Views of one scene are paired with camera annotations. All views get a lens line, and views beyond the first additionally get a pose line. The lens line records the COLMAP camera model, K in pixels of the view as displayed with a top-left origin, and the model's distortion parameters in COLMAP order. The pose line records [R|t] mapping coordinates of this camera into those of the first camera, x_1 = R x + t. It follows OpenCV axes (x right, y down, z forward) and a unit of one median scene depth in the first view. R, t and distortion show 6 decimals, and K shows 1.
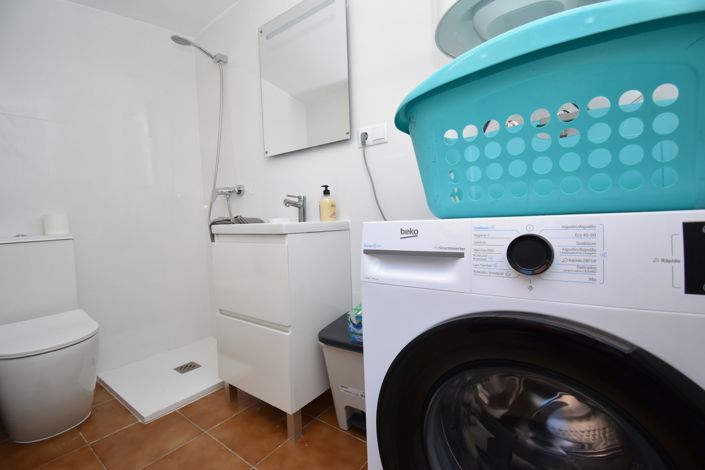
lens RADIAL K [[315.7, 0, 353.3], [0, 315.7, 226.0], [0, 0, 1]] dist [0.021649, -0.024632]
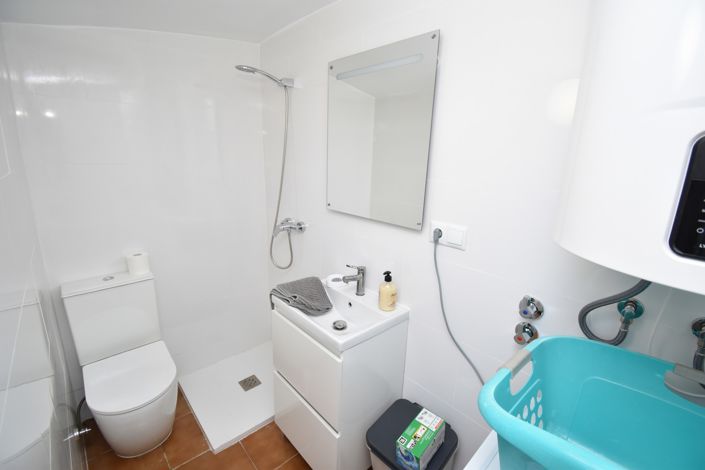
lens RADIAL K [[315.7, 0, 353.3], [0, 315.7, 226.0], [0, 0, 1]] dist [0.021649, -0.024632]
pose [[0.979310, 0.110820, -0.169323, -0.043656], [-0.074980, 0.975877, 0.205043, -0.425669], [0.187961, -0.188105, 0.963995, 0.111866]]
